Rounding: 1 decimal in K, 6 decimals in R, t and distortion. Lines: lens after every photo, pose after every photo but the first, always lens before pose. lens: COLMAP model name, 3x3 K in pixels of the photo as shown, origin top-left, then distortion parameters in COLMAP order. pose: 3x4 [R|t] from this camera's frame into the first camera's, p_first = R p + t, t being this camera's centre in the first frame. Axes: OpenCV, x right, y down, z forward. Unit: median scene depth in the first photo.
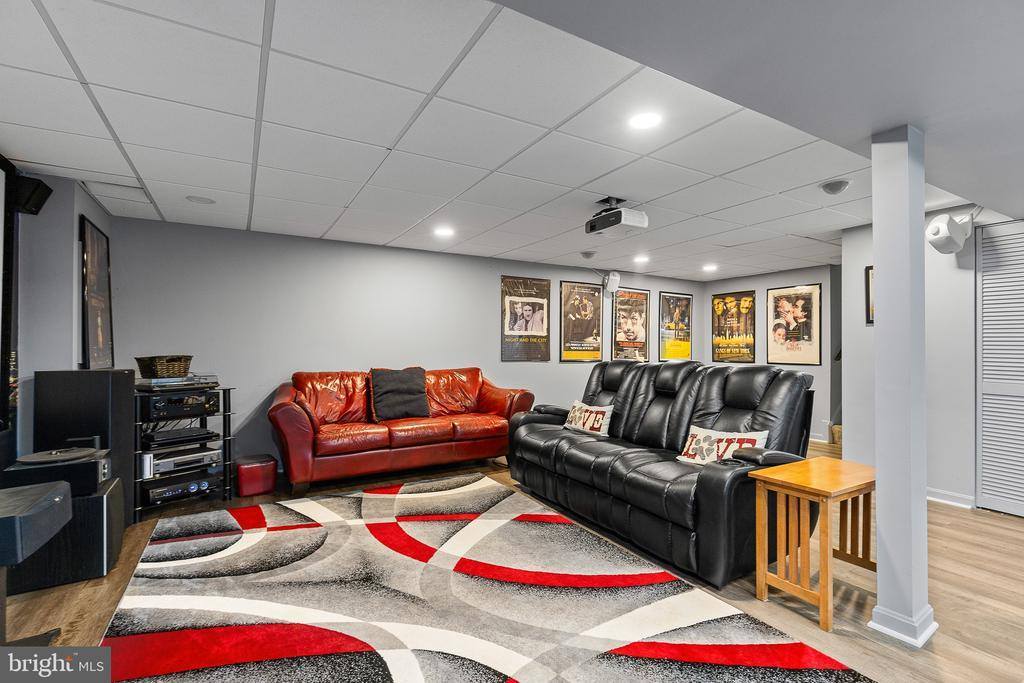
lens RADIAL K [[468.7, 0, 519.2], [0, 468.7, 328.9], [0, 0, 1]] dist [0.001765, 0.000025]
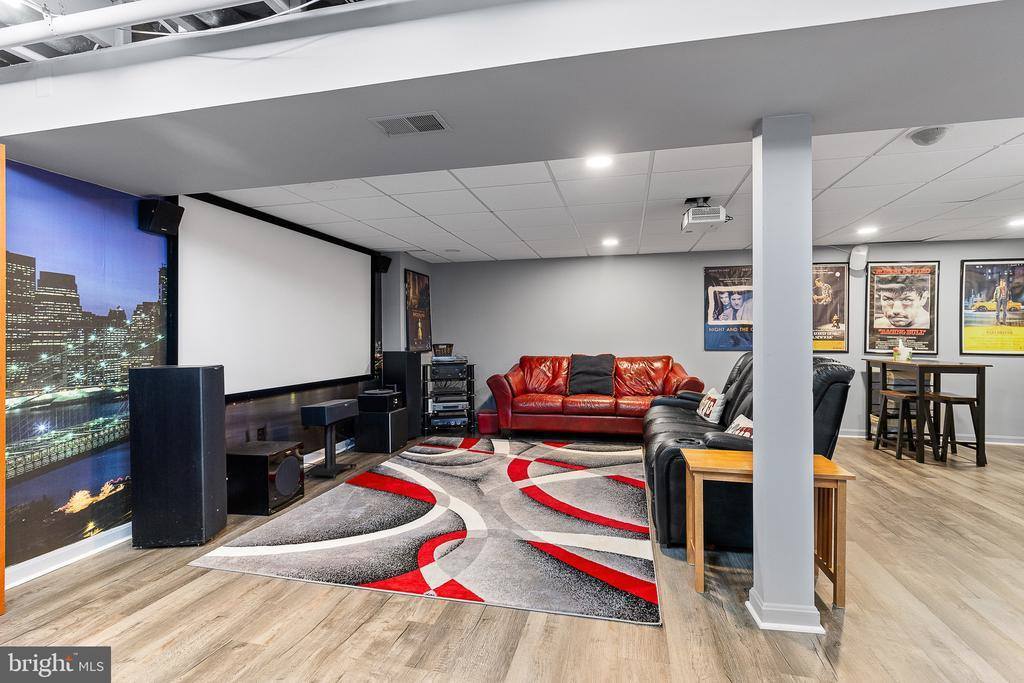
lens RADIAL K [[468.7, 0, 519.2], [0, 468.7, 328.9], [0, 0, 1]] dist [0.001765, 0.000025]
pose [[0.729833, -0.018132, -0.683385, 0.532392], [0.033458, 0.999398, 0.009216, -0.002539], [0.682807, -0.029591, 0.730000, -0.042109]]
